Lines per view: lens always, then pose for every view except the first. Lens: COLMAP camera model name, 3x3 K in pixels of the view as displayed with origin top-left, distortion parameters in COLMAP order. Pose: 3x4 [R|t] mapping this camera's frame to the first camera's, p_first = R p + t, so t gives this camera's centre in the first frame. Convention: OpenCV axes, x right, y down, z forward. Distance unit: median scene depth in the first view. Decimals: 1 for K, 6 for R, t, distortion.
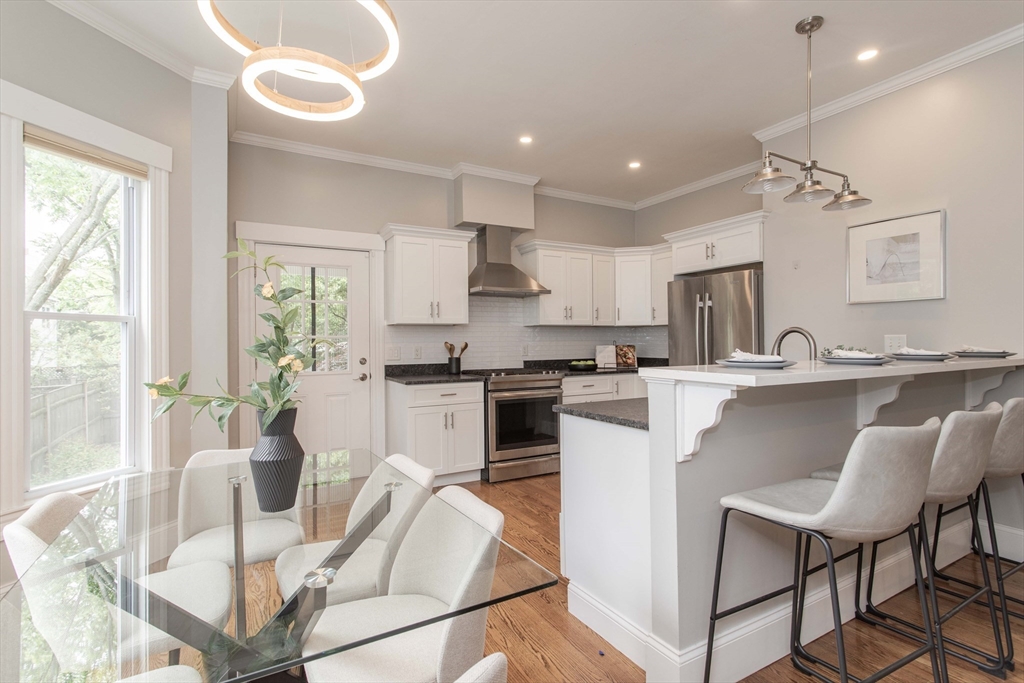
lens RADIAL K [[495.8, 0, 512.4], [0, 495.8, 338.8], [0, 0, 1]] dist [0.000153, 0.000481]
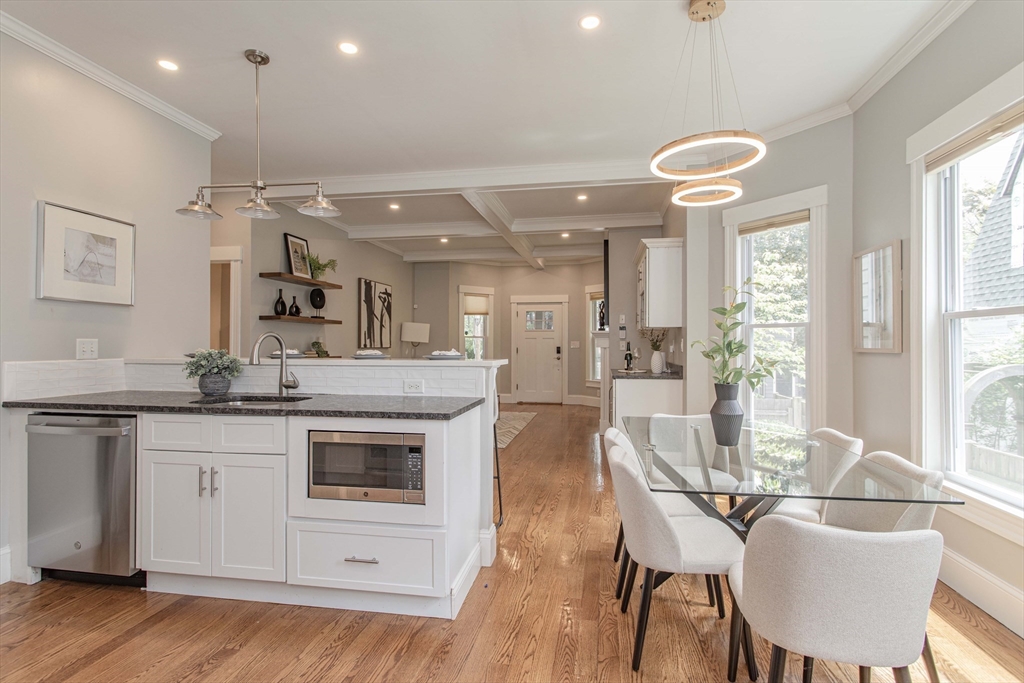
lens RADIAL K [[488.4, 0, 511.6], [0, 488.4, 340.0], [0, 0, 1]] dist [0.002239, 0.000362]
pose [[-0.769014, 0.012043, 0.639119, -0.294661], [0.000116, 0.999825, -0.018700, 0.008265], [-0.639232, -0.014307, -0.768881, 0.829201]]
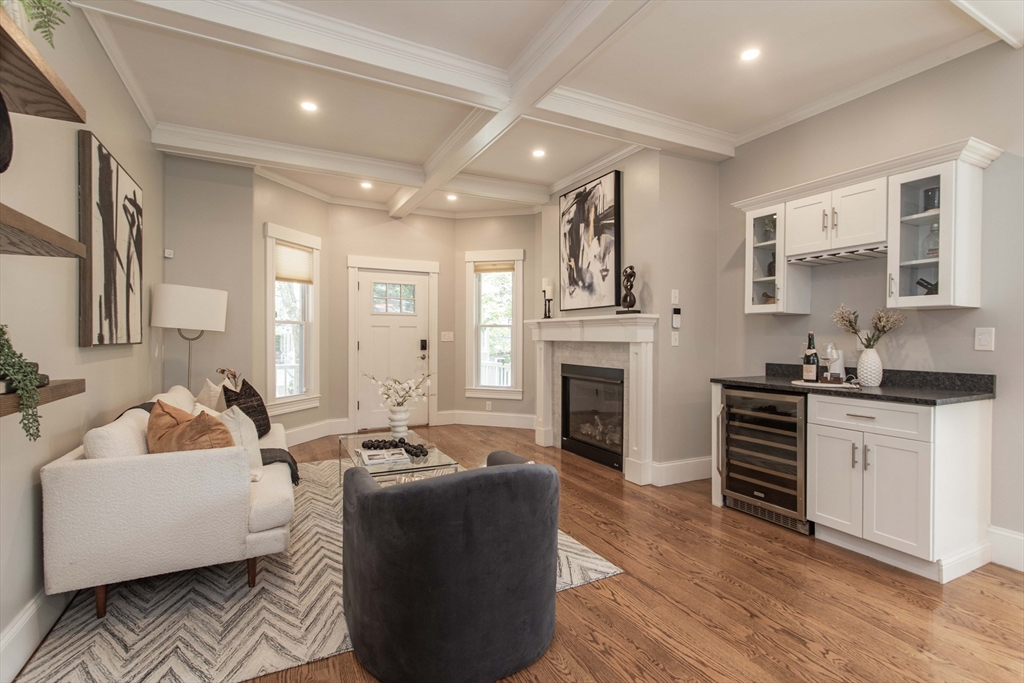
lens RADIAL K [[479.9, 0, 513.0], [0, 479.9, 340.4], [0, 0, 1]] dist [0.003476, 0.000620]
pose [[-0.999433, 0.002958, 0.033533, 0.637362], [0.002986, 0.999995, 0.000789, -0.000747], [-0.033530, 0.000888, -0.999437, 0.418497]]
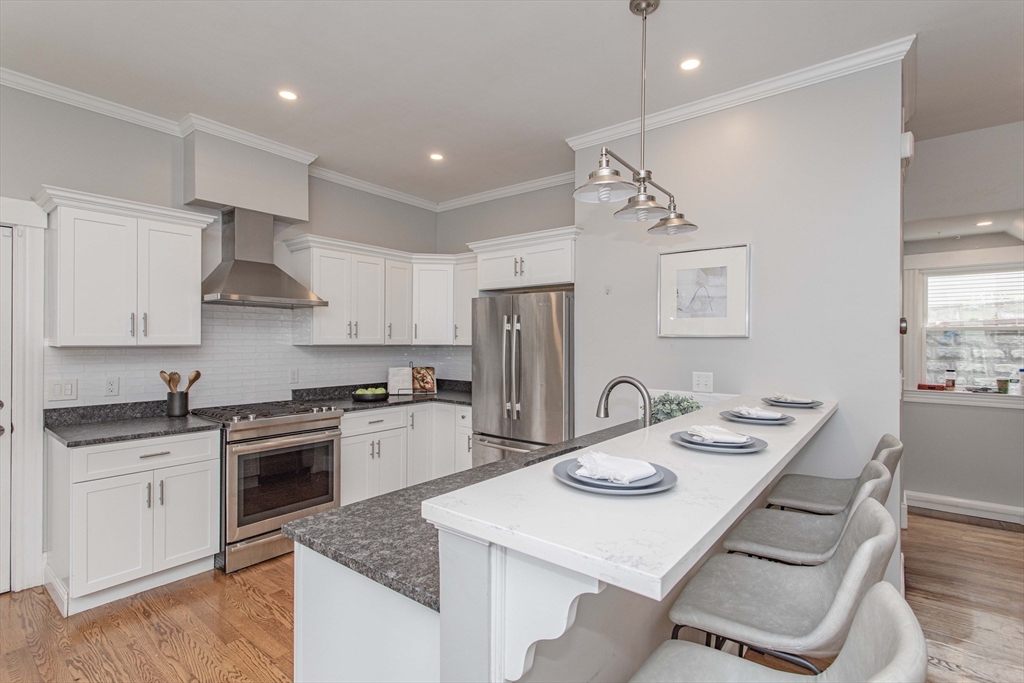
lens RADIAL K [[488.4, 0, 511.6], [0, 488.4, 340.0], [0, 0, 1]] dist [0.002239, 0.000362]
pose [[0.924875, 0.013800, 0.380020, 0.056483], [-0.014879, 0.999889, -0.000099, -0.044038], [-0.379979, -0.005563, 0.924978, 0.192572]]
